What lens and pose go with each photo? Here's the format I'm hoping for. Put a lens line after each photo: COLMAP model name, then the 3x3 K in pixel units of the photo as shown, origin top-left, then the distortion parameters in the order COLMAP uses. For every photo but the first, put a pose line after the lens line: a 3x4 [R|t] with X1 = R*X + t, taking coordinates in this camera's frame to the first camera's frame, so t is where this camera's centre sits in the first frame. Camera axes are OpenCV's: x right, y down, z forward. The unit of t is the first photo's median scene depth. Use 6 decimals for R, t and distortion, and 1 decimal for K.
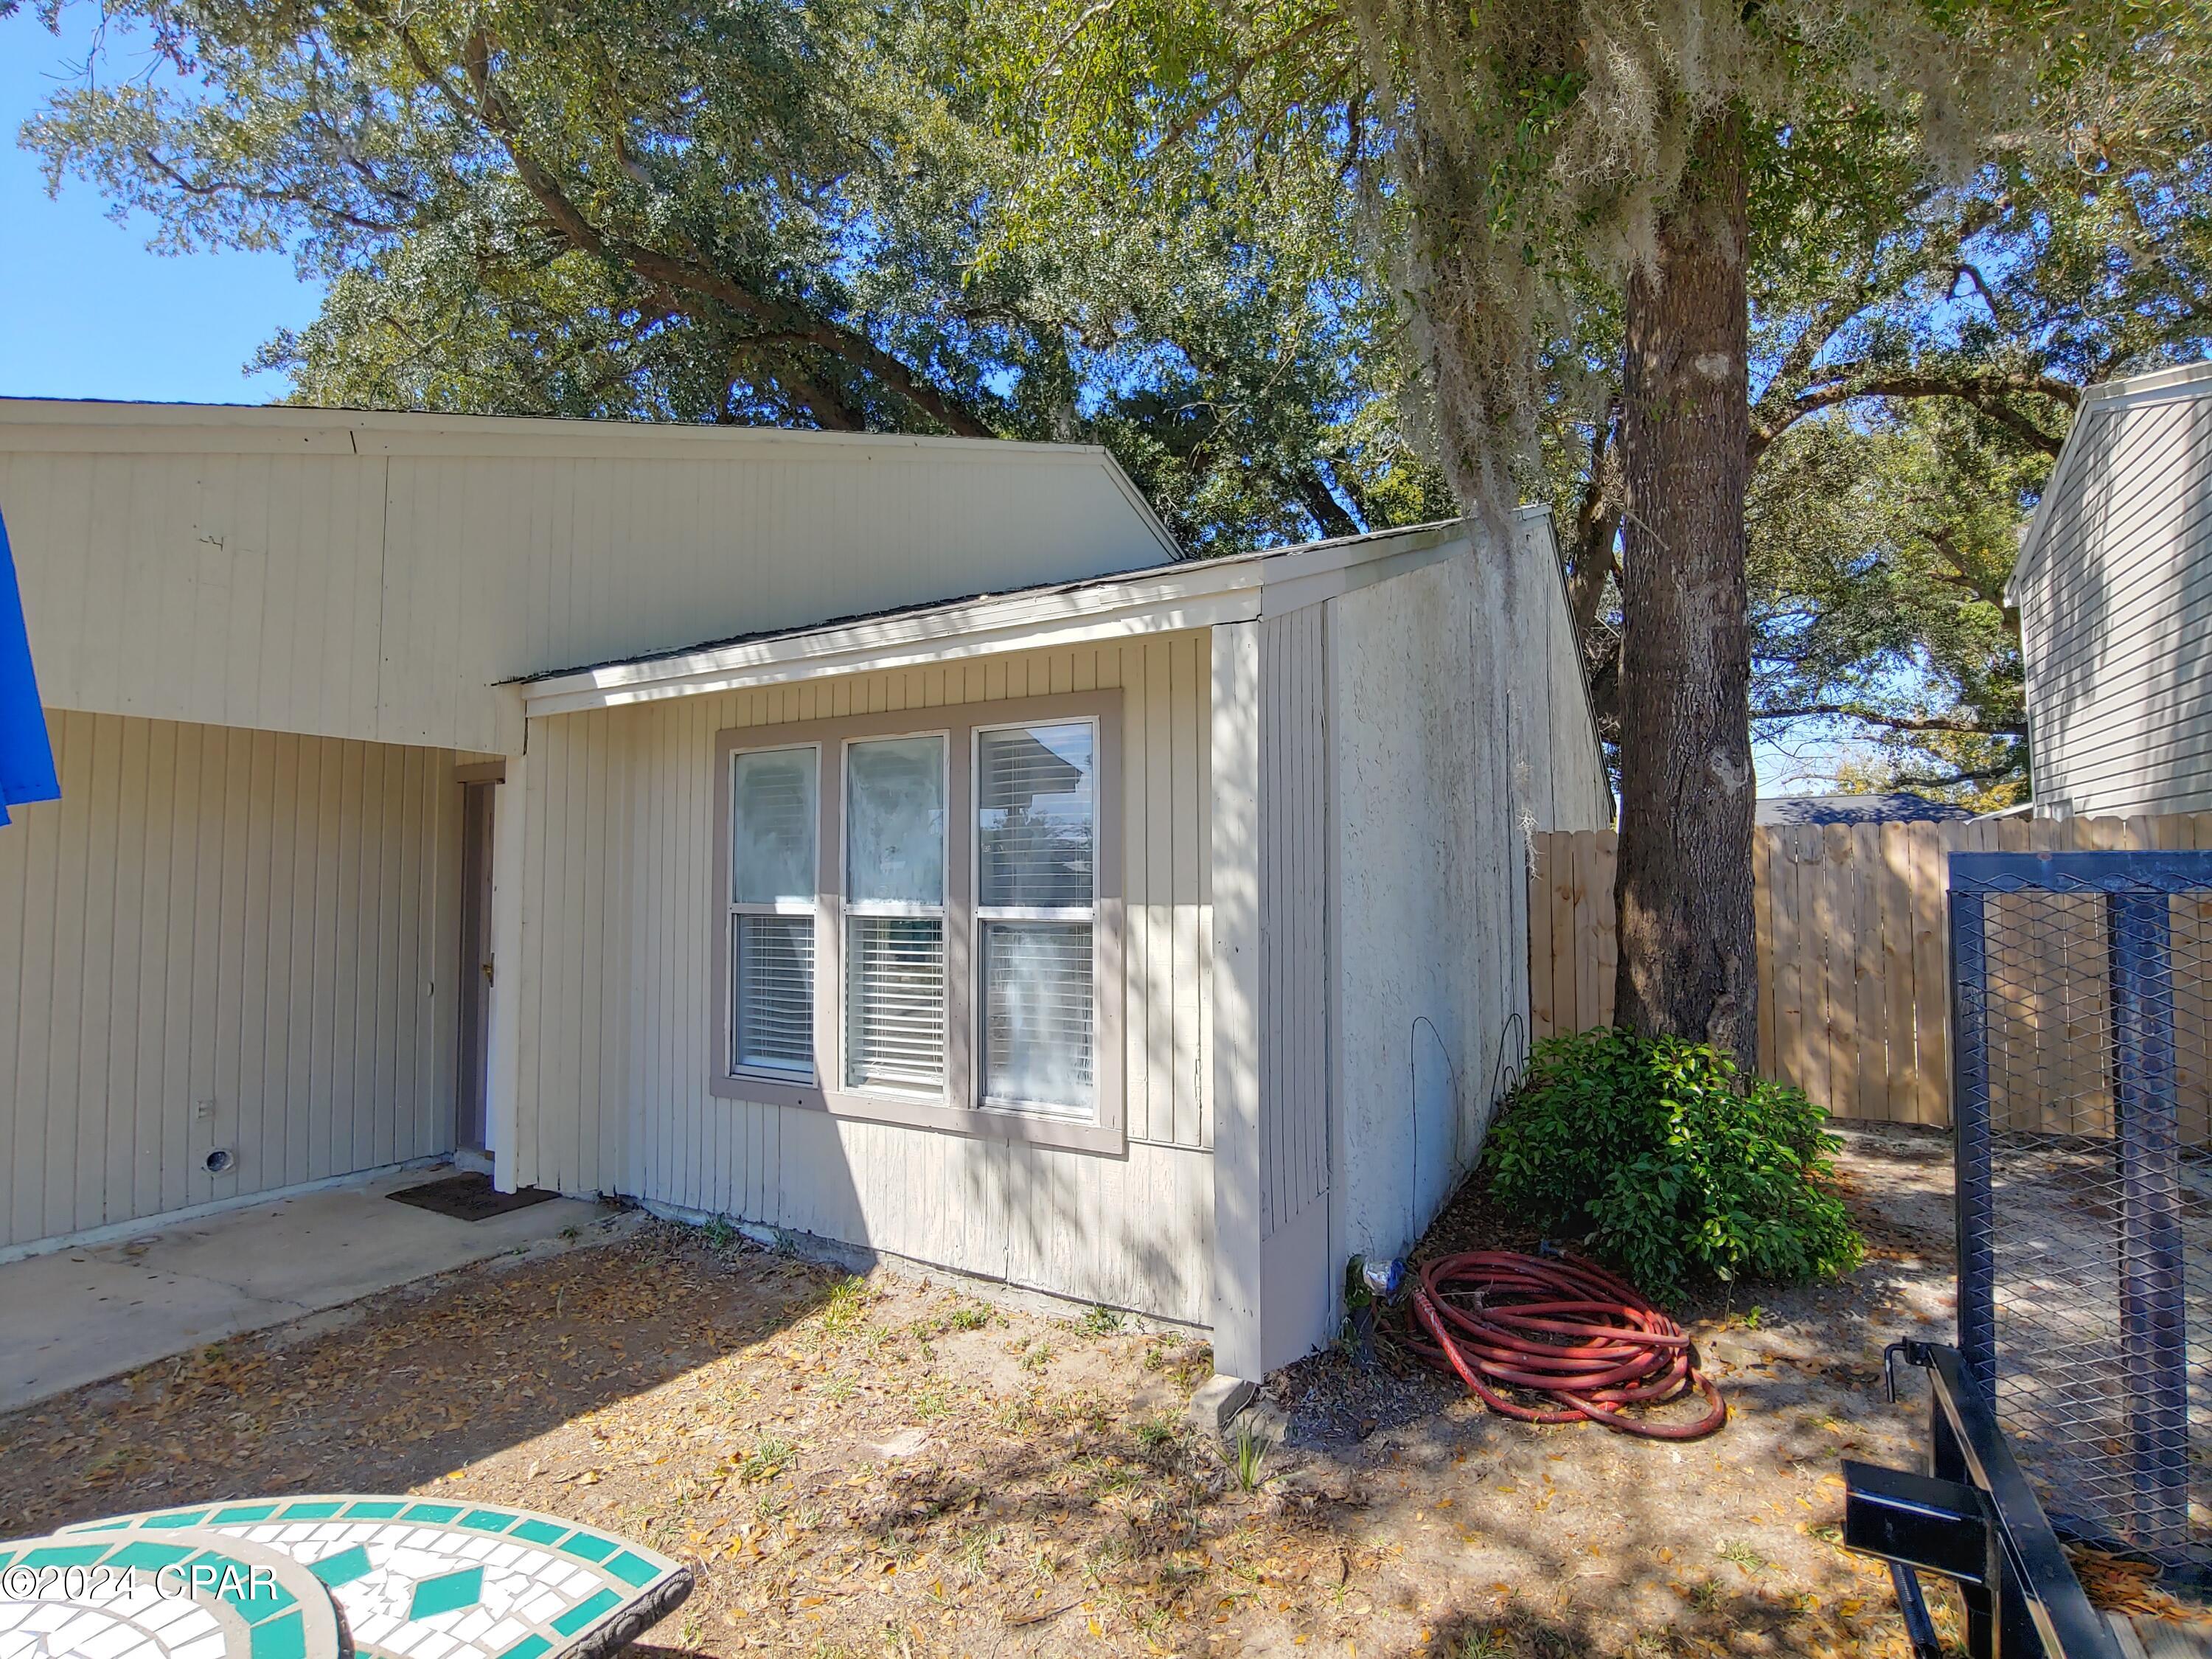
lens RADIAL K [[1062.4, 0, 1106.0], [0, 1062.4, 829.5], [0, 0, 1]] dist [-0.001073, 0.000047]
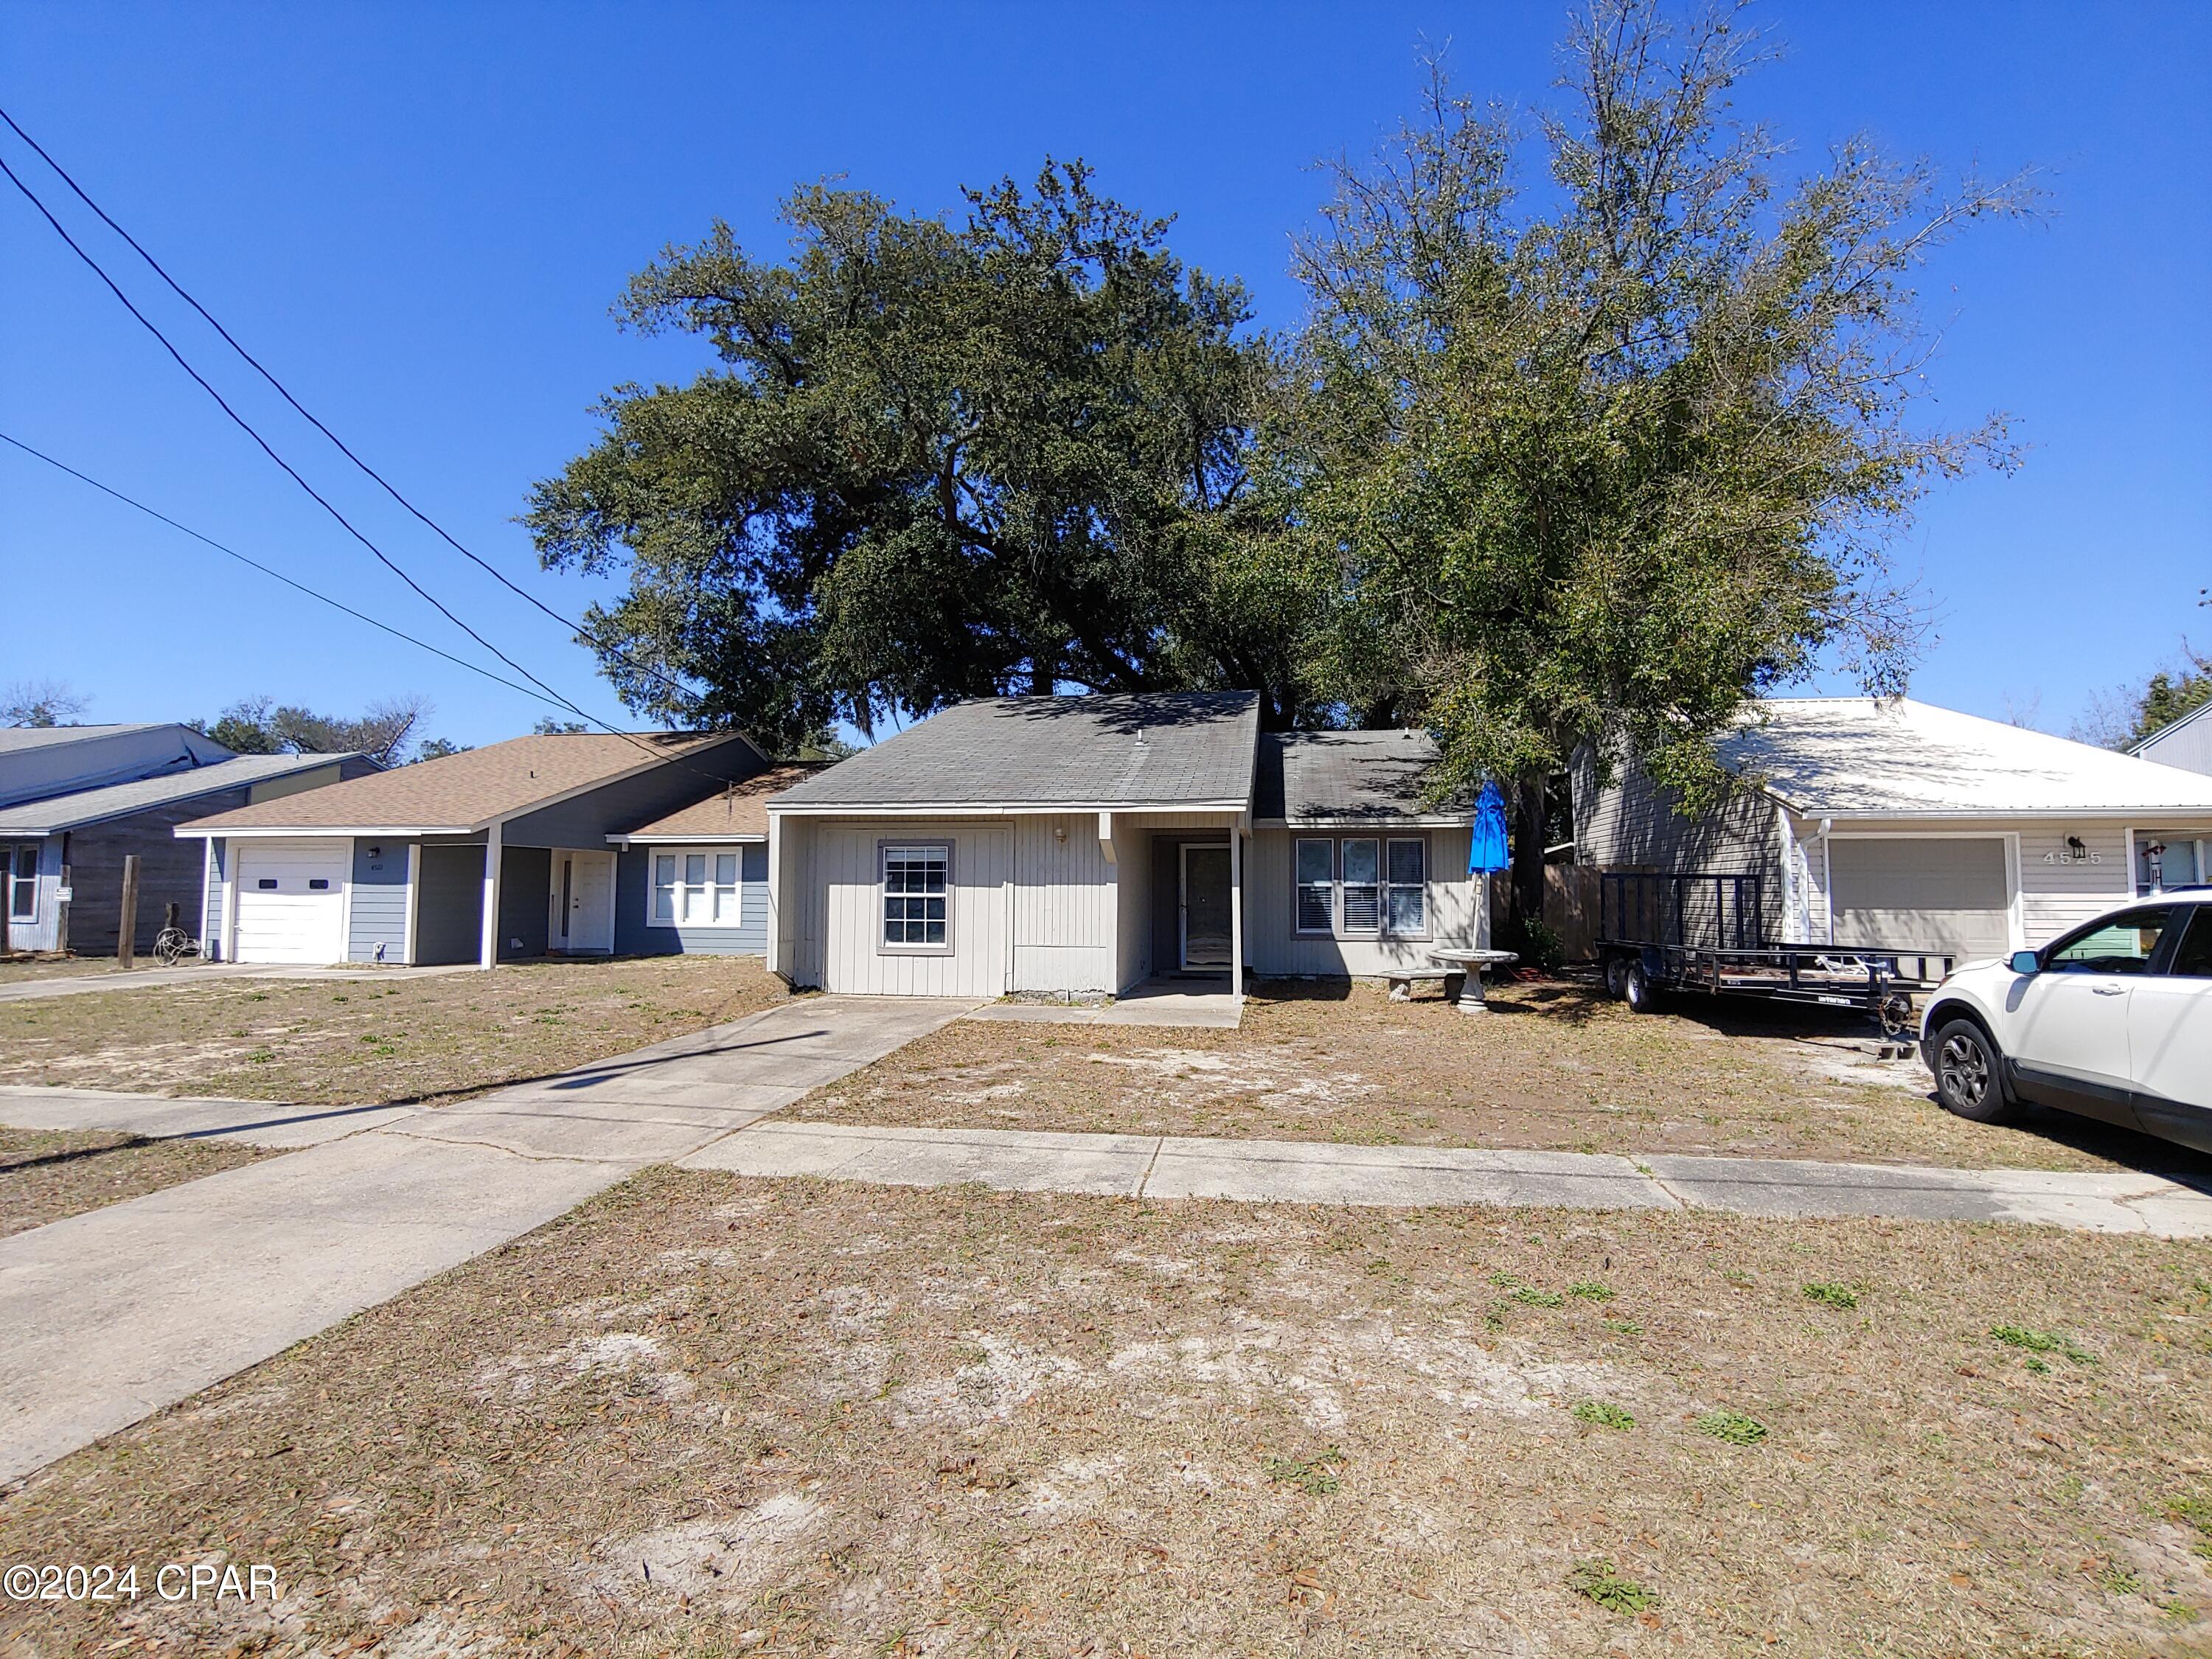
lens RADIAL K [[1058.1, 0, 1105.5], [0, 1058.1, 812.4], [0, 0, 1]] dist [-0.005654, -0.011242]
pose [[0.932016, 0.030543, 0.361127, -2.362965], [-0.024281, 0.999466, -0.021867, -0.075602], [-0.361602, 0.011612, 0.932260, -2.136282]]
